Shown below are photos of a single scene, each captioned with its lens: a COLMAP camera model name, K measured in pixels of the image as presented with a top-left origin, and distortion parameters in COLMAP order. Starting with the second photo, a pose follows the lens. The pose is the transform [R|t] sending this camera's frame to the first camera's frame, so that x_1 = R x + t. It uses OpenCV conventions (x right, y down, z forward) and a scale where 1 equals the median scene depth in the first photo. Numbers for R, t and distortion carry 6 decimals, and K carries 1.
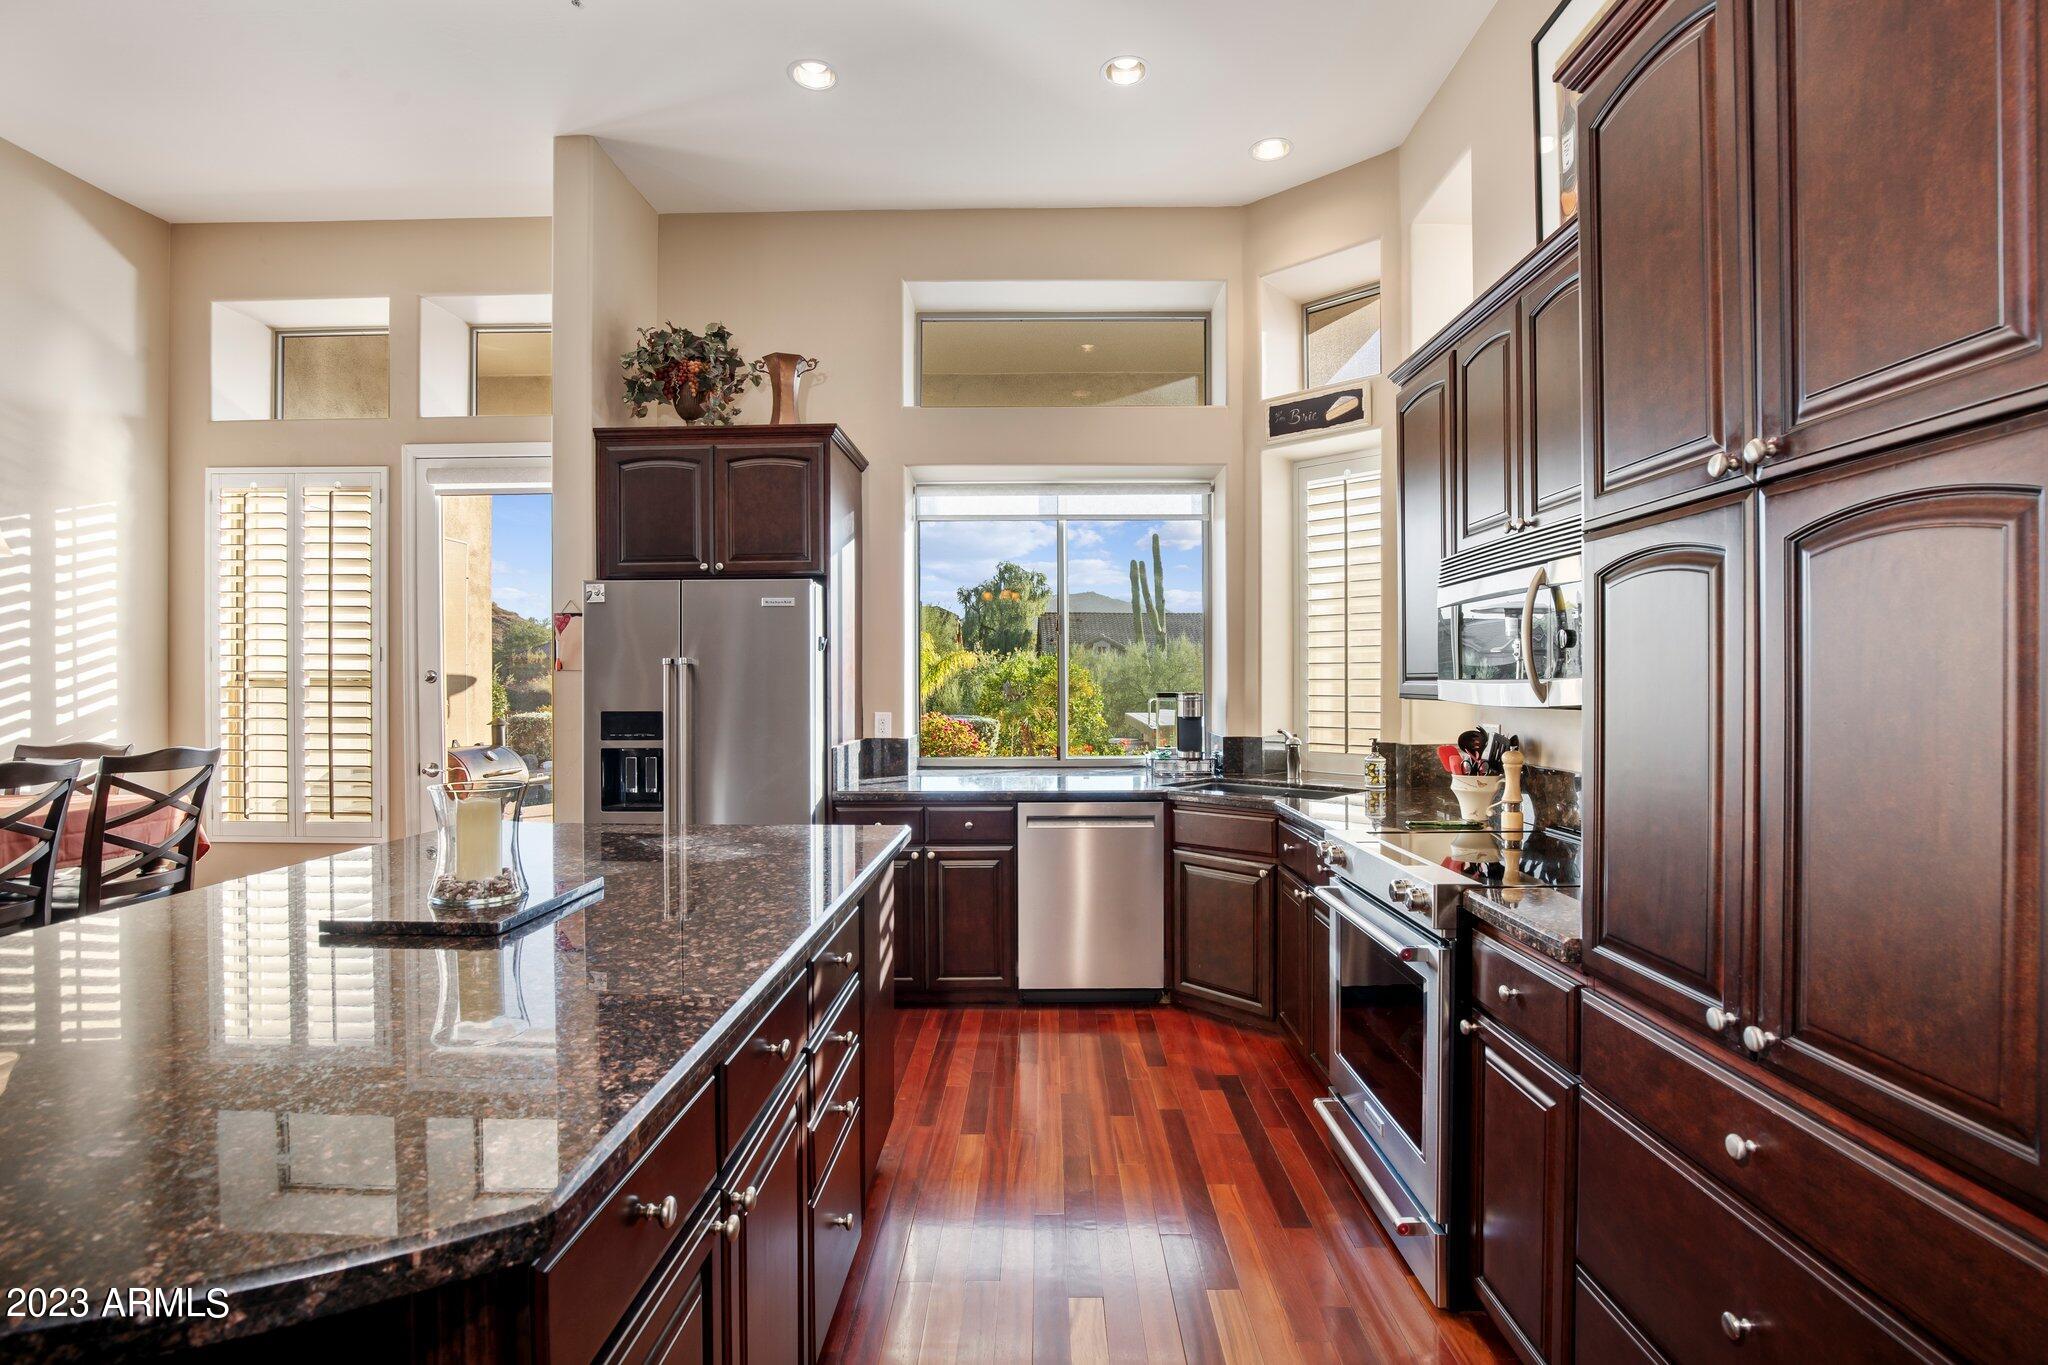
lens RADIAL K [[966.0, 0, 1026.0], [0, 966.0, 676.7], [0, 0, 1]] dist [-0.012551, 0.001636]
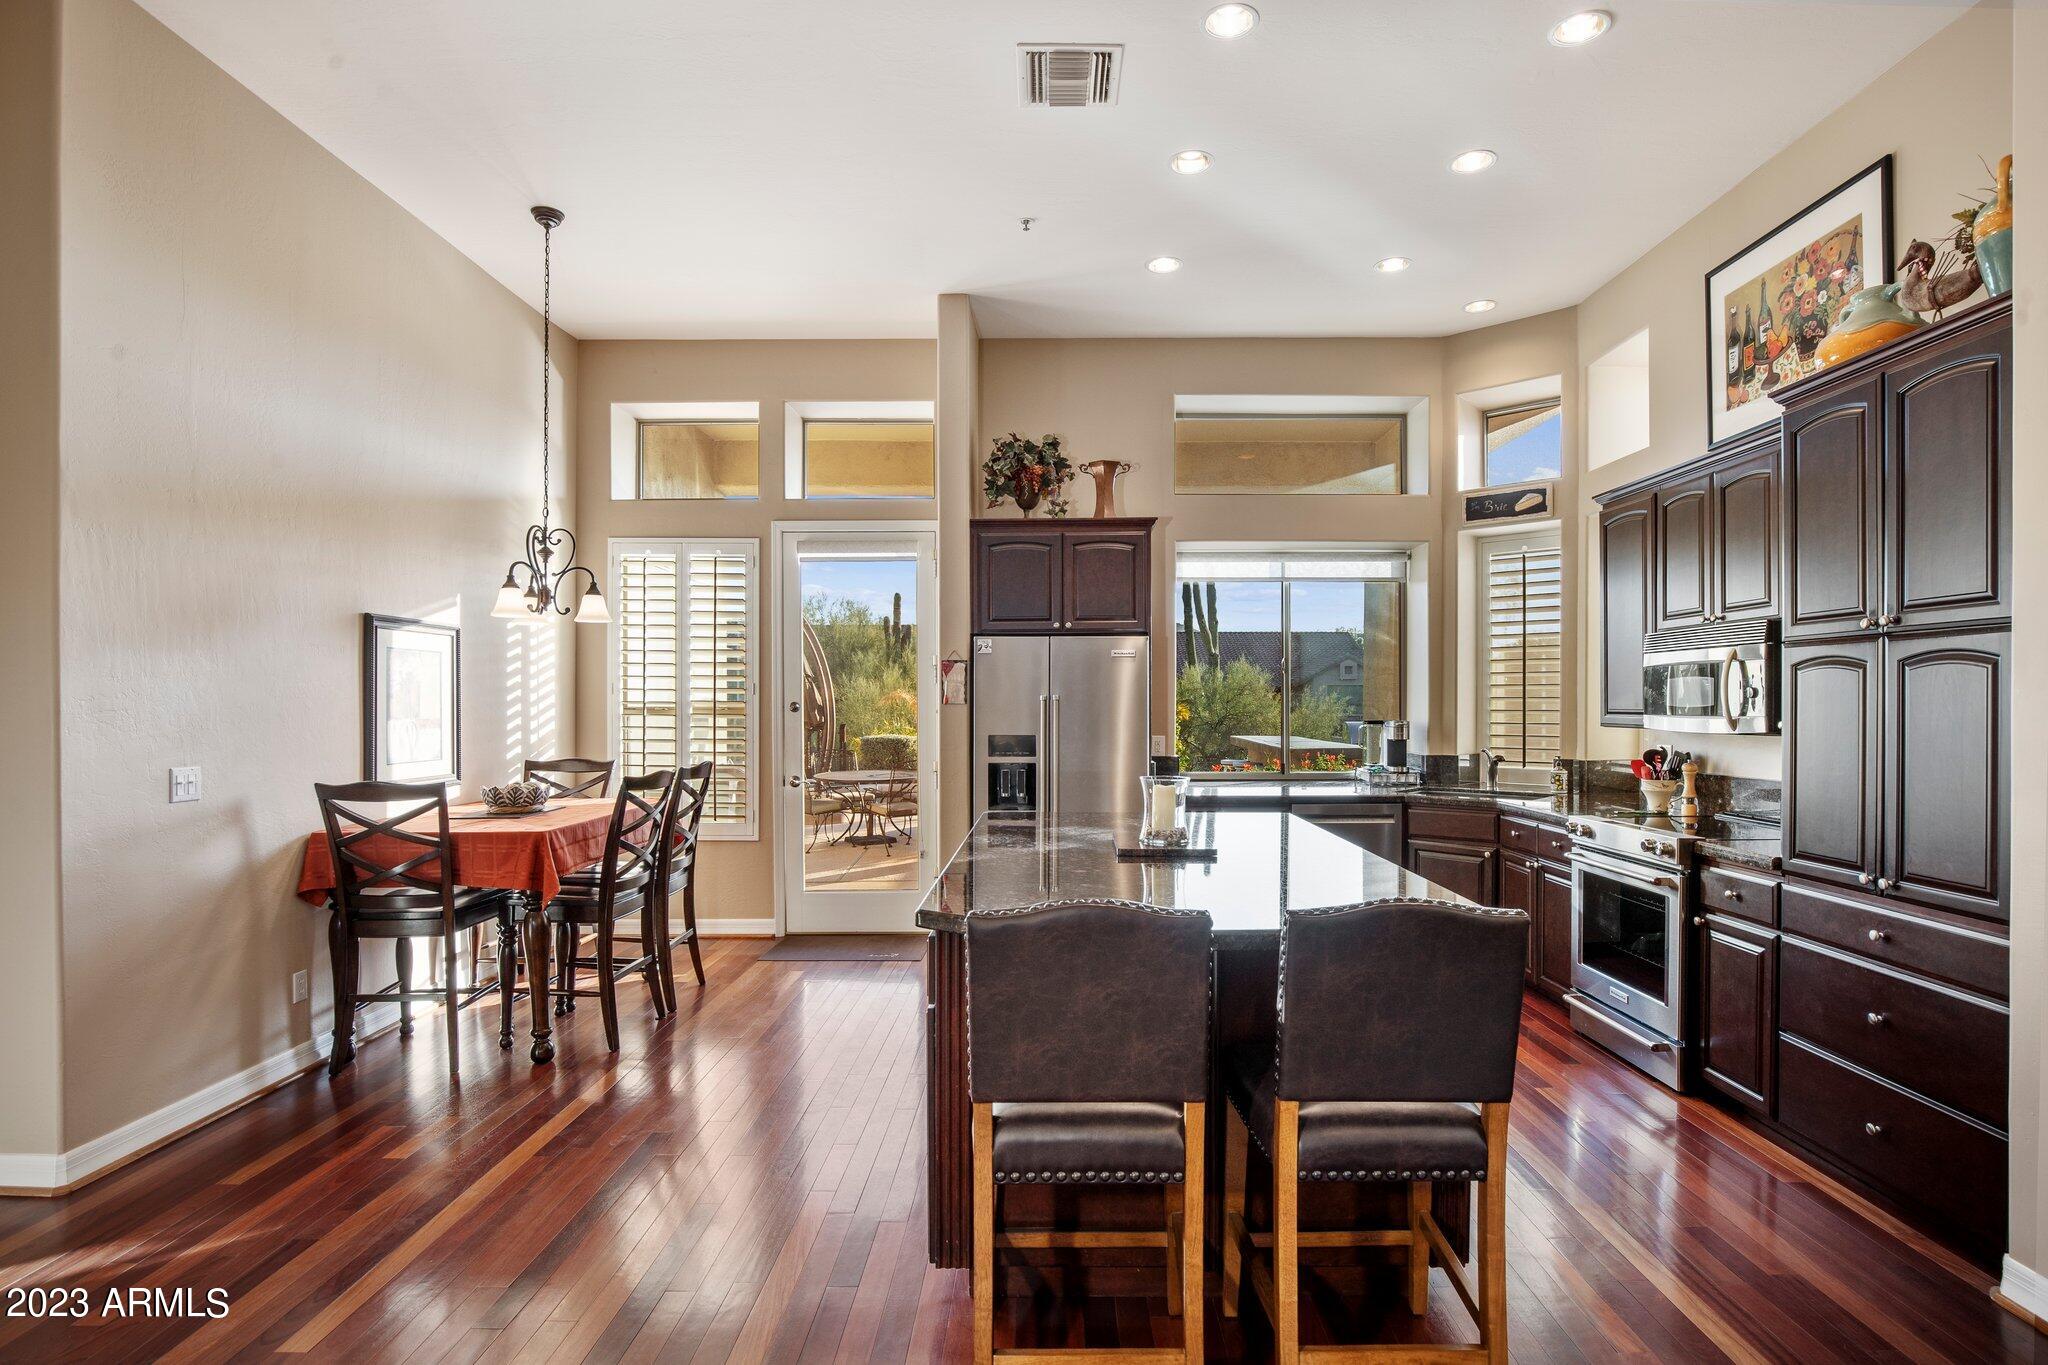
lens RADIAL K [[1061.8, 0, 1023.6], [0, 1061.8, 698.1], [0, 0, 1]] dist [0.000917, -0.002060]
pose [[0.999872, 0.002047, 0.015843, -0.396755], [-0.002082, 0.999995, 0.002207, -0.017072], [-0.015838, -0.002240, 0.999872, -0.445860]]
